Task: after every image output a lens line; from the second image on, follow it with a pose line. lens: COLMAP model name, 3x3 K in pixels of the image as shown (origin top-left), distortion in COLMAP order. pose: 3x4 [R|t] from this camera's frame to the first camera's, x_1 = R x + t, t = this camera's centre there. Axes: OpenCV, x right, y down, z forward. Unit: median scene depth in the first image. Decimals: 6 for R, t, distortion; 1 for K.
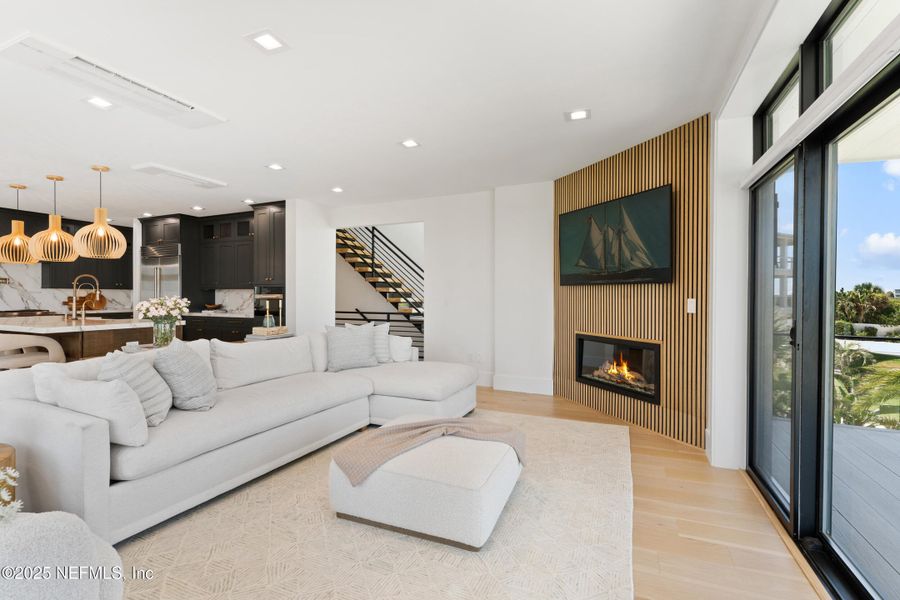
lens RADIAL K [[411.7, 0, 450.0], [0, 411.7, 300.0], [0, 0, 1]] dist [-0.001237, -0.000188]
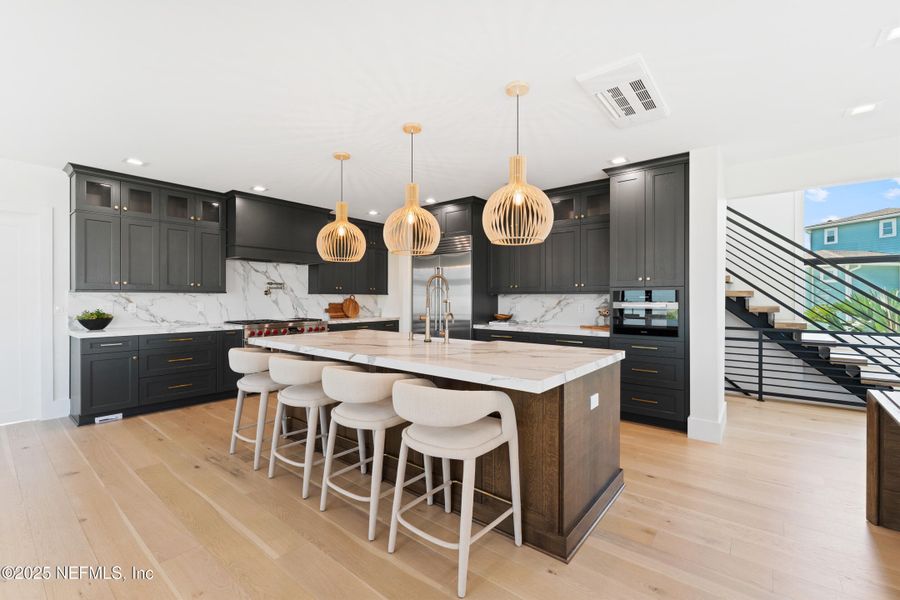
lens RADIAL K [[398.7, 0, 448.0], [0, 398.7, 298.2], [0, 0, 1]] dist [0.002502, 0.000294]
pose [[0.967705, -0.002653, -0.252073, -0.483309], [0.000258, 0.999955, -0.009532, -0.011049], [0.252087, 0.009159, 0.967661, 0.257264]]
